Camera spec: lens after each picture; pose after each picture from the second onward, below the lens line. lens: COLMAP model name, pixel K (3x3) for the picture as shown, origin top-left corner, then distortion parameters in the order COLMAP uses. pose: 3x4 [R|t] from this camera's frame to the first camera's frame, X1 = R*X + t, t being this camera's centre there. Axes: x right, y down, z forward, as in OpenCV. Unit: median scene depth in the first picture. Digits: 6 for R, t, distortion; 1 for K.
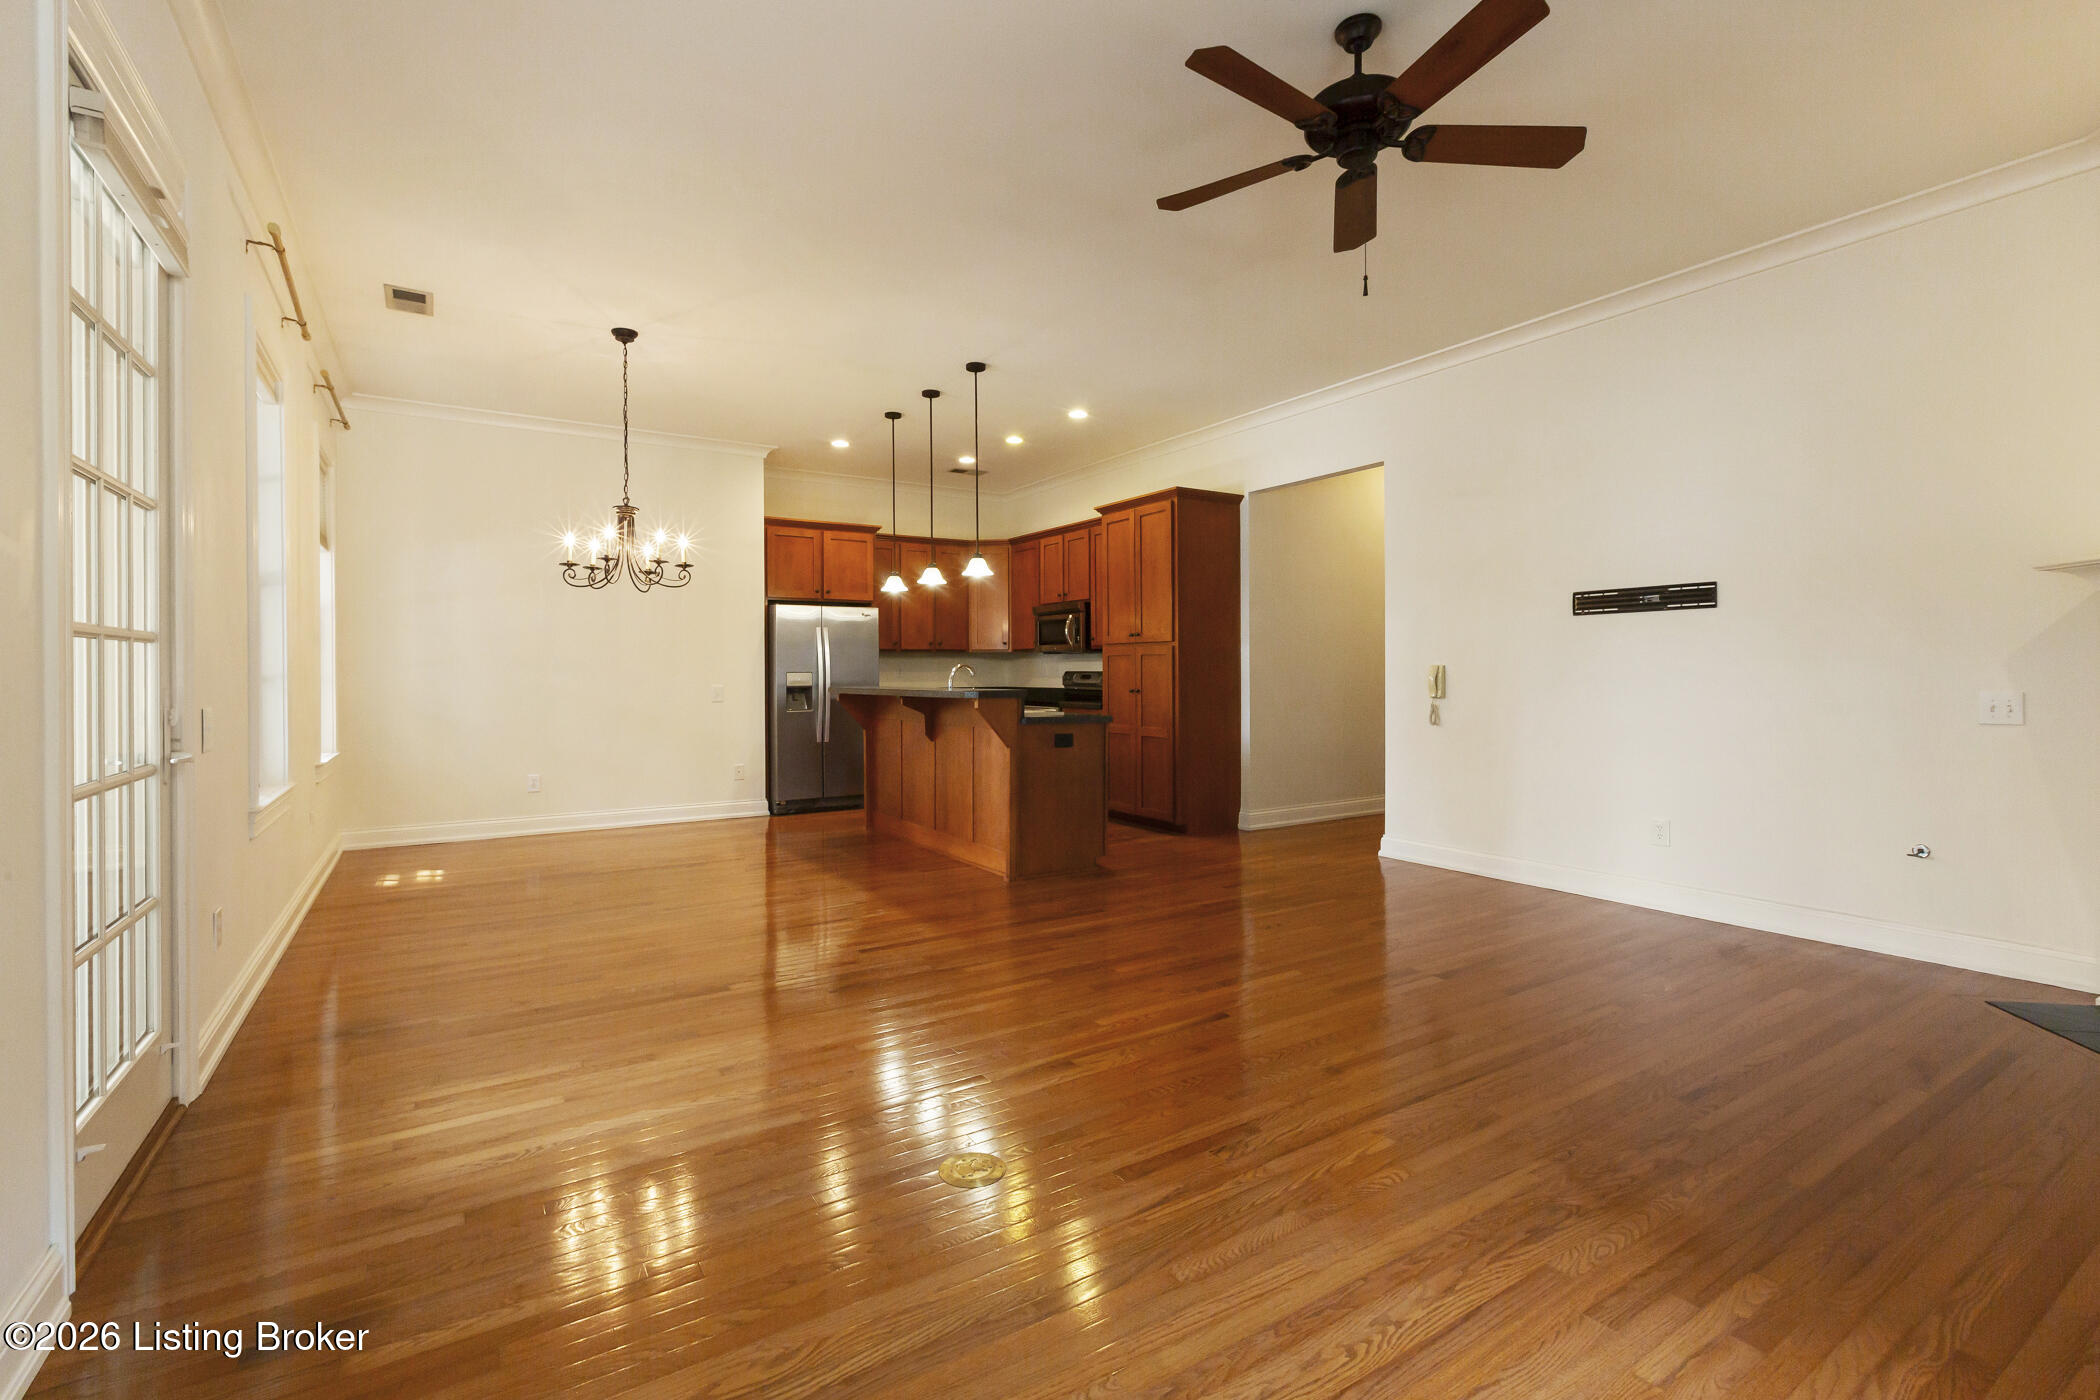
lens RADIAL K [[920.5, 0, 1046.4], [0, 920.5, 685.3], [0, 0, 1]] dist [-0.003182, -0.000223]
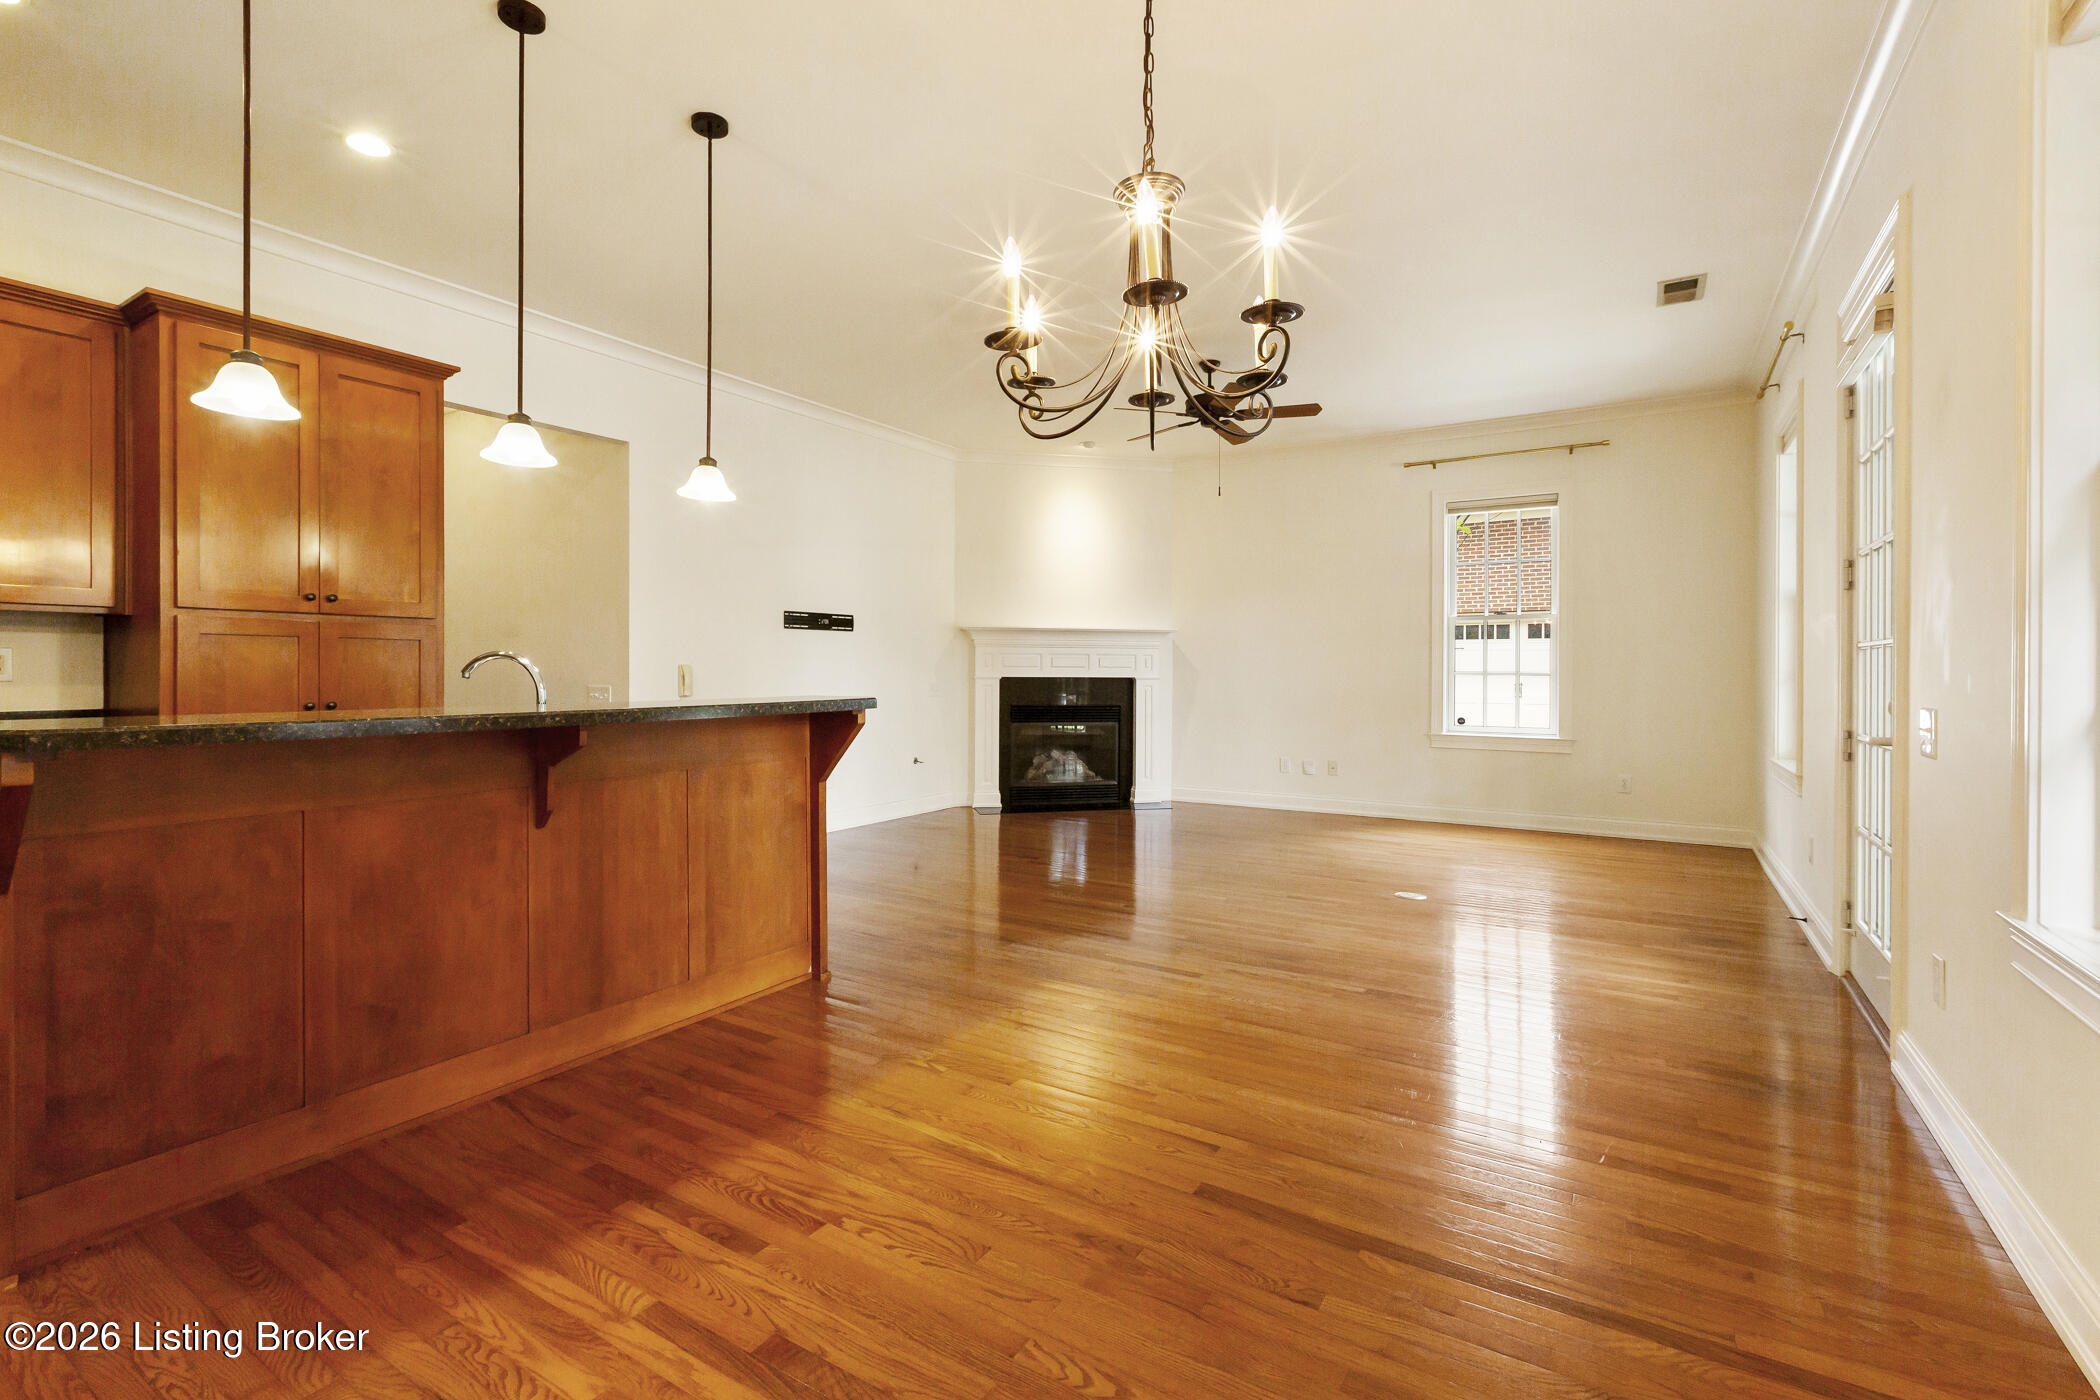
lens RADIAL K [[920.5, 0, 1048.2], [0, 920.5, 683.8], [0, 0, 1]] dist [-0.003182, -0.000223]
pose [[-0.415762, -0.008155, 0.909437, -0.845166], [0.011010, 0.999841, 0.013999, -0.011664], [-0.909407, 0.015833, -0.415607, 1.323136]]
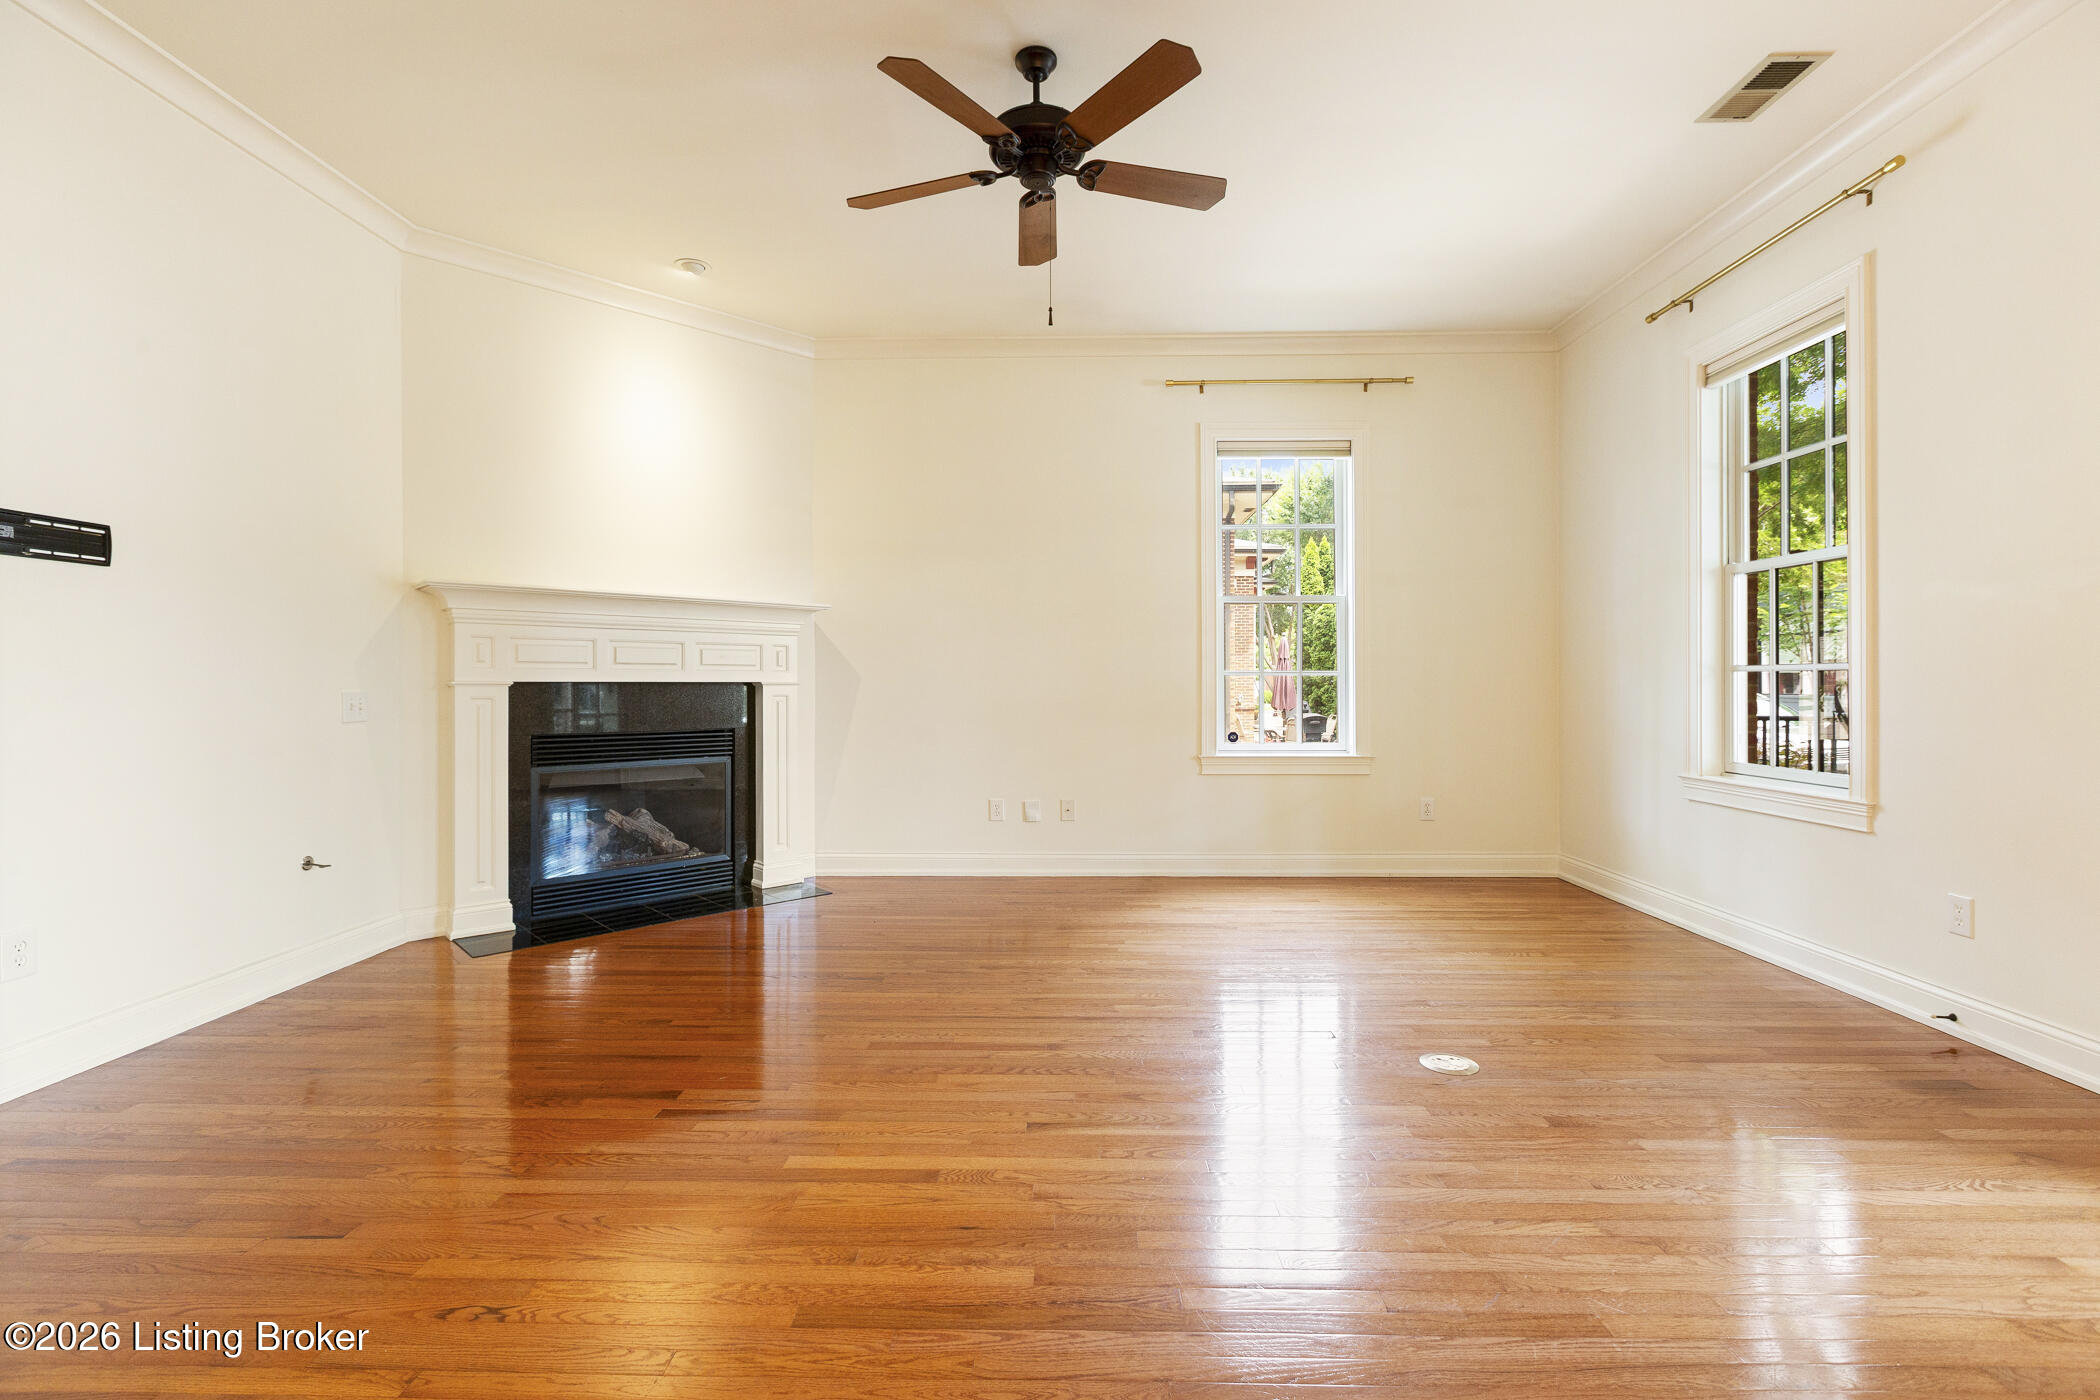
lens RADIAL K [[920.5, 0, 1040.0], [0, 920.5, 686.7], [0, 0, 1]] dist [-0.003182, -0.000223]
pose [[-0.821504, 0.005035, 0.570180, -0.162203], [0.014275, 0.999829, 0.011738, 0.000879], [-0.570024, 0.017782, -0.821436, 1.127065]]
